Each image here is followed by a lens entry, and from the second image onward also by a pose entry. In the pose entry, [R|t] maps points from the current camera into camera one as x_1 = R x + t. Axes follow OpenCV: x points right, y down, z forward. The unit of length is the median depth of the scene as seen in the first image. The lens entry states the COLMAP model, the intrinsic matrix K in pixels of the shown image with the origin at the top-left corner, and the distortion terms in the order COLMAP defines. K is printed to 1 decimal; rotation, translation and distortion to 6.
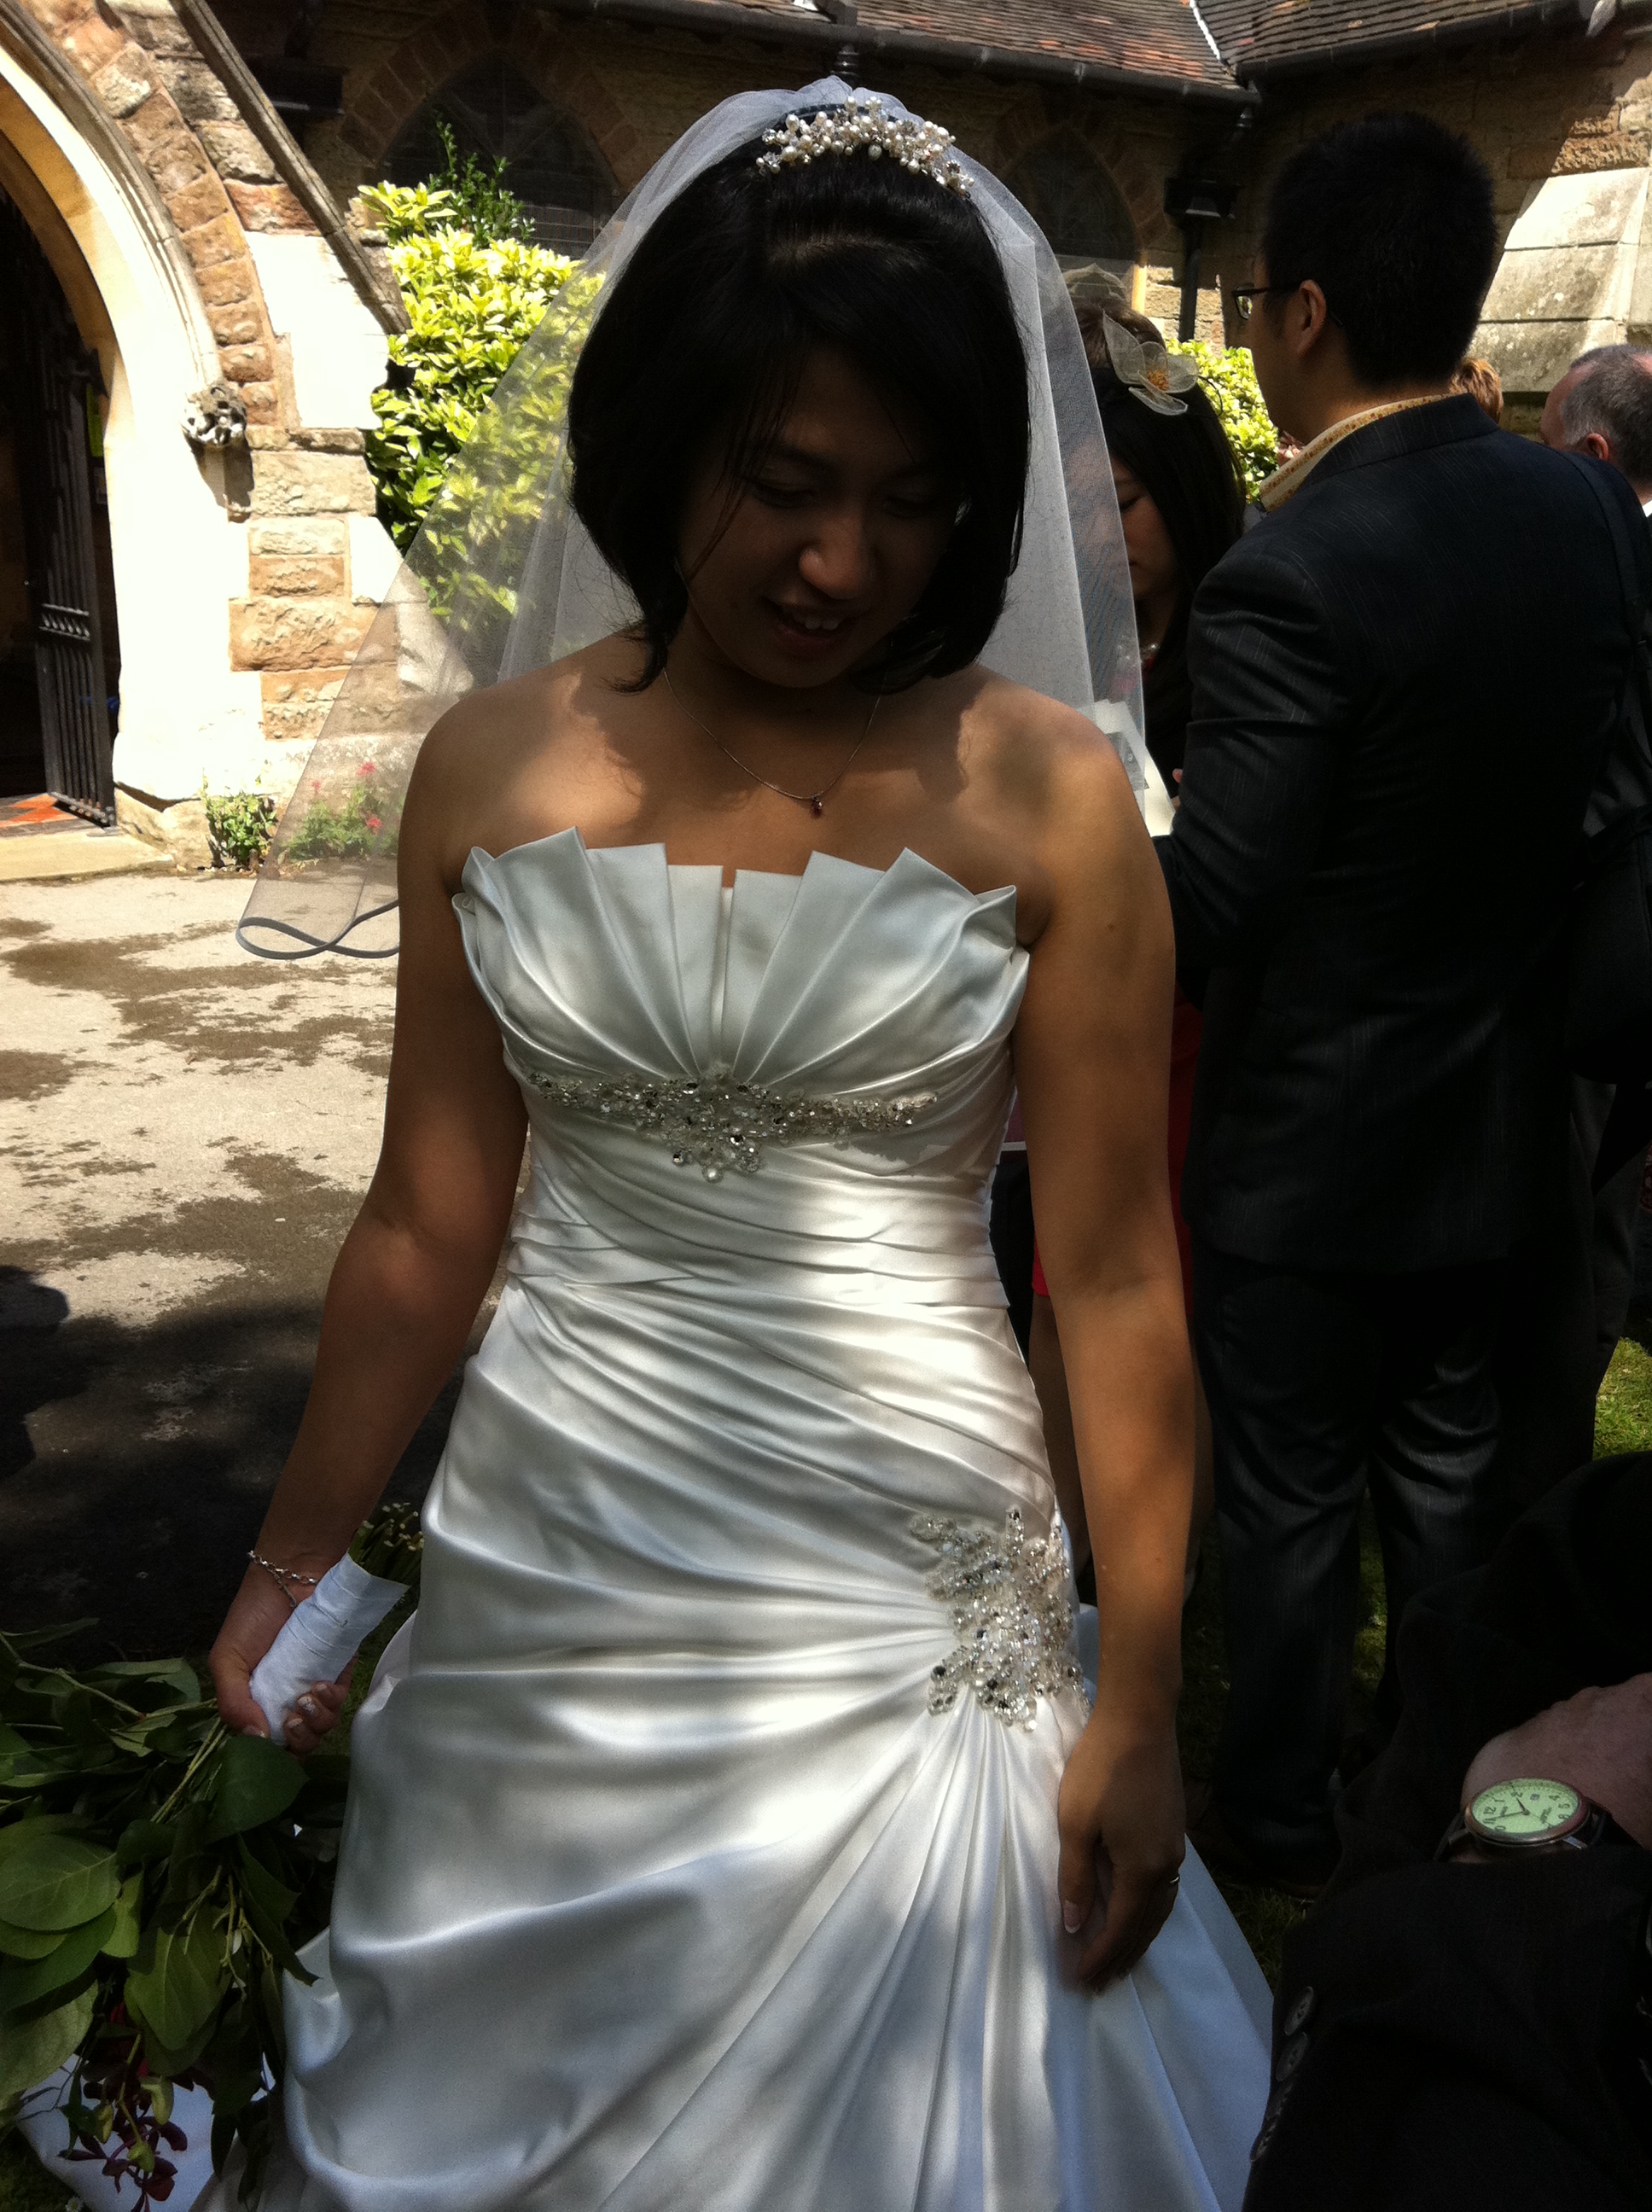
lens RADIAL K [[2107.7, 0, 827.1], [0, 2107.7, 1097.9], [0, 0, 1]] dist [0.011689, -0.018169]
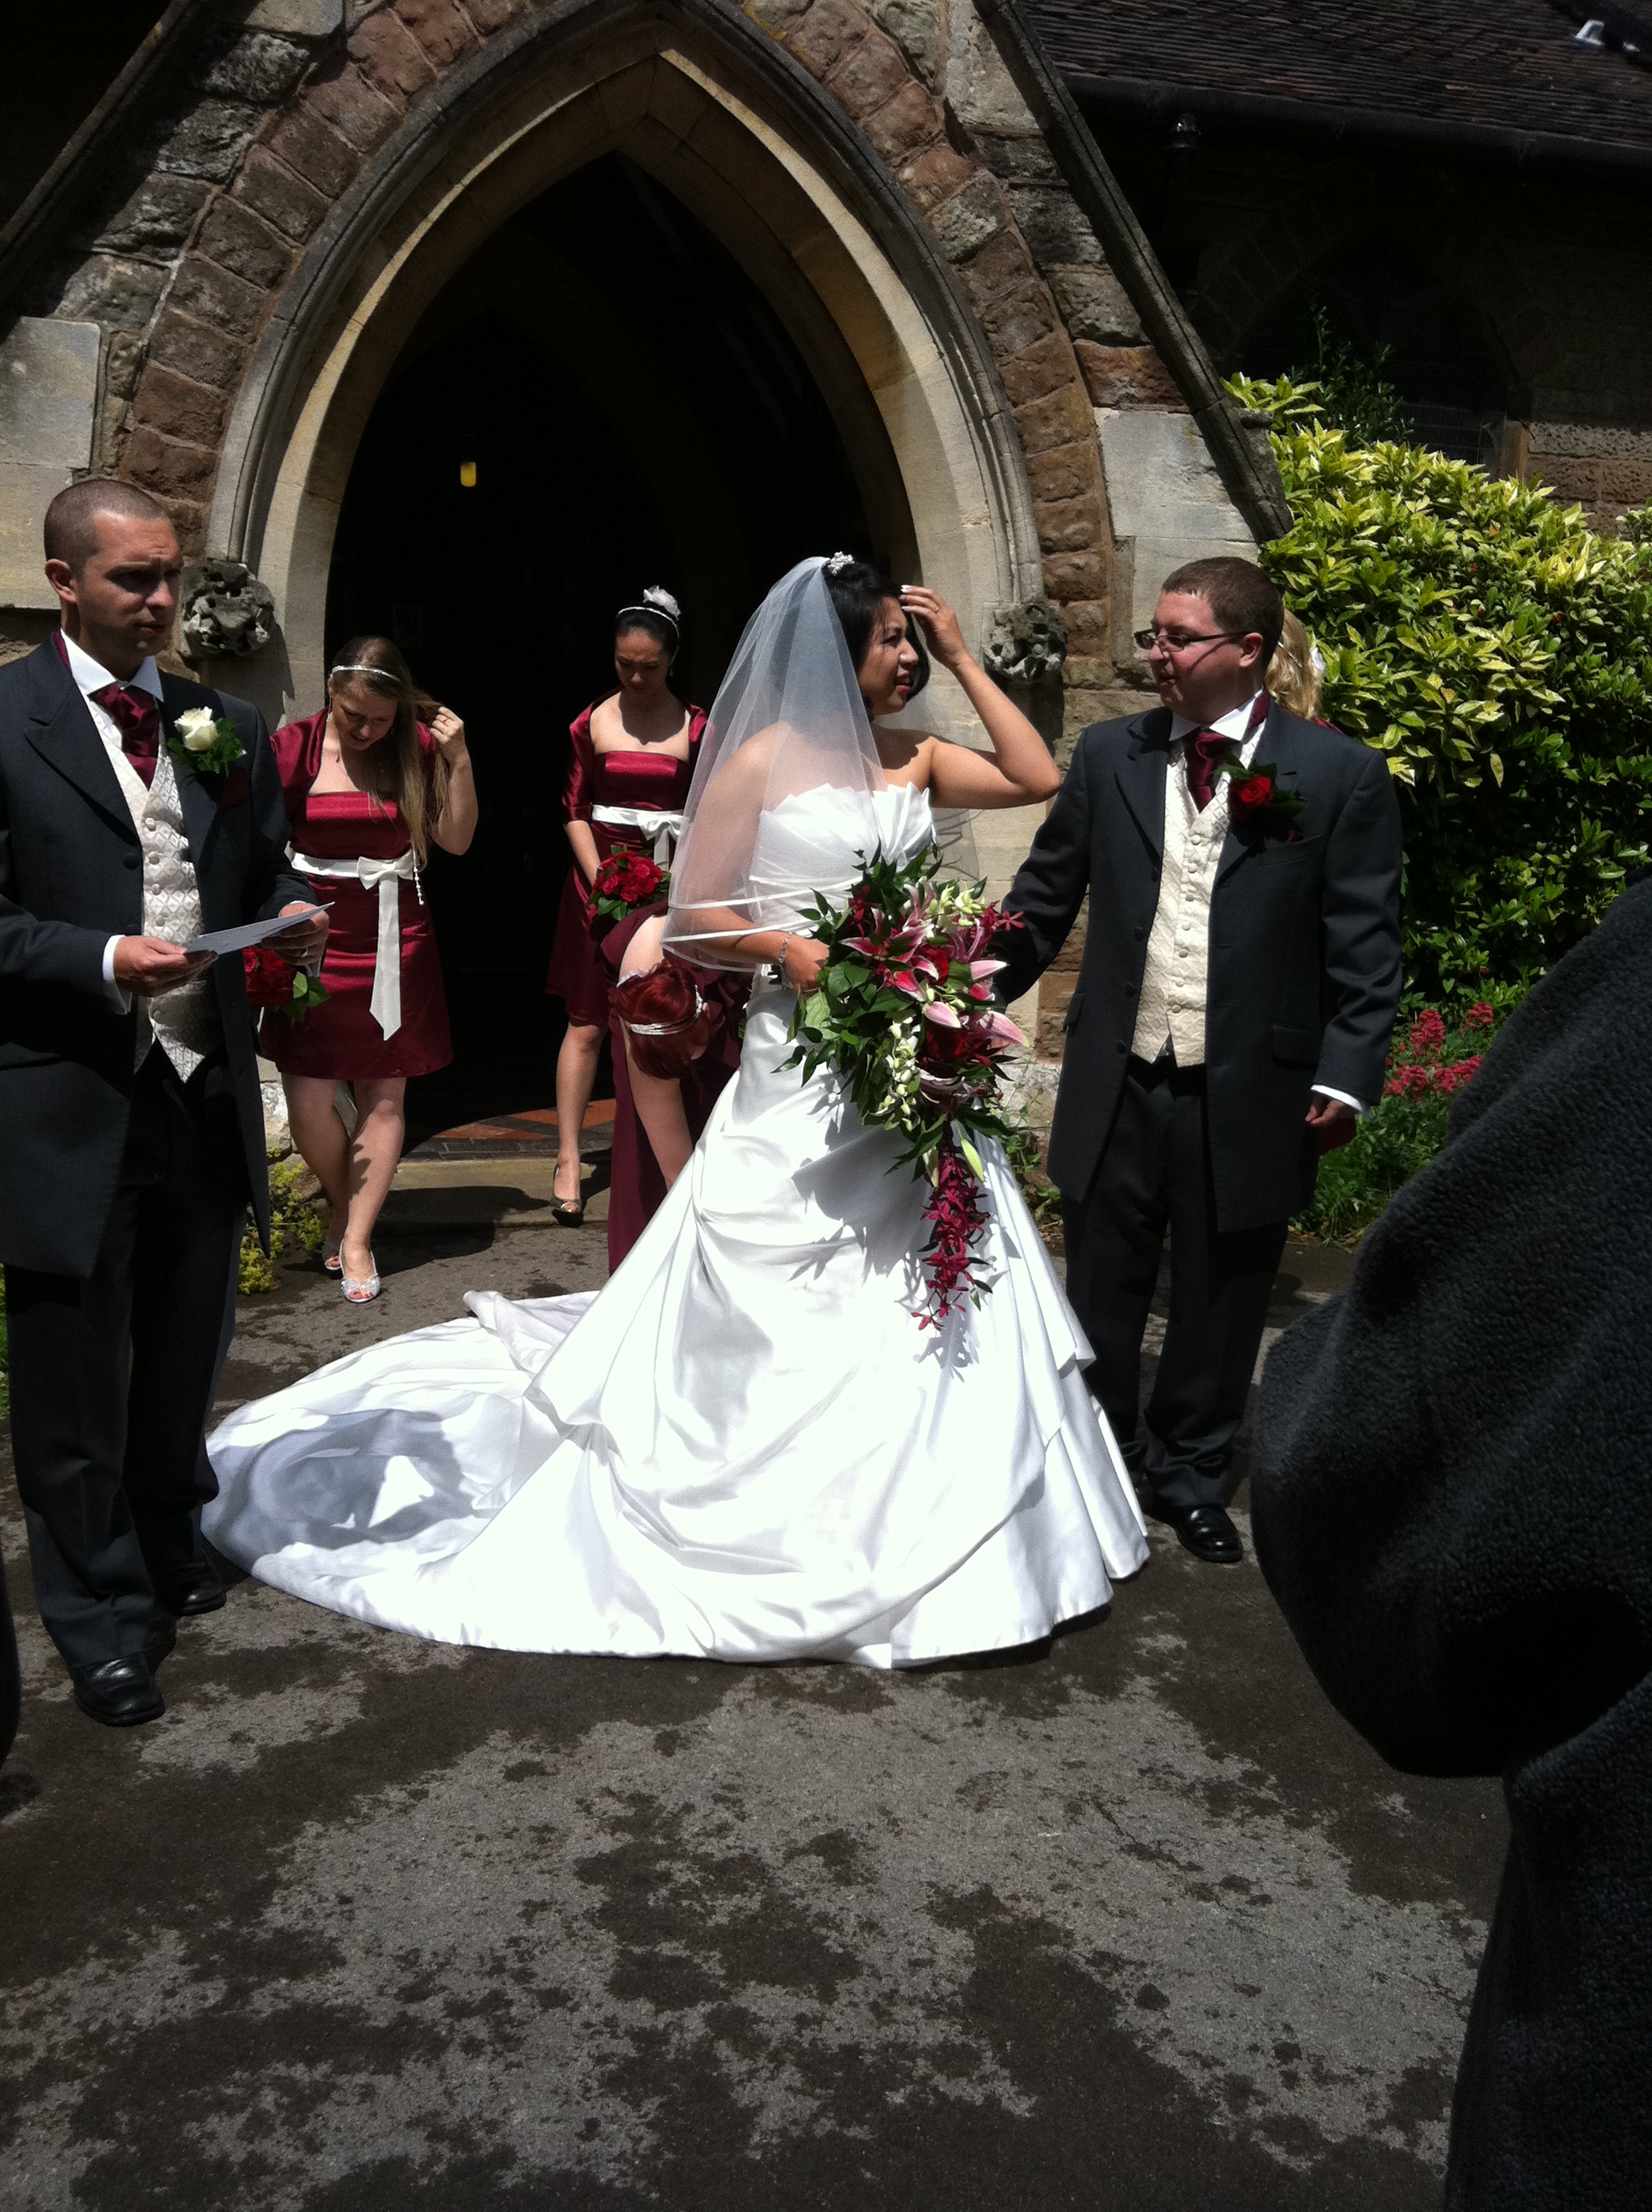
lens RADIAL K [[1906.9, 0, 770.2], [0, 1906.9, 1096.5], [0, 0, 1]] dist [-0.001997, -0.011429]
pose [[0.937641, 0.083024, -0.337544, -0.124911], [-0.115107, 0.990431, -0.076136, -0.093090], [0.327993, 0.110242, 0.938226, 0.325704]]
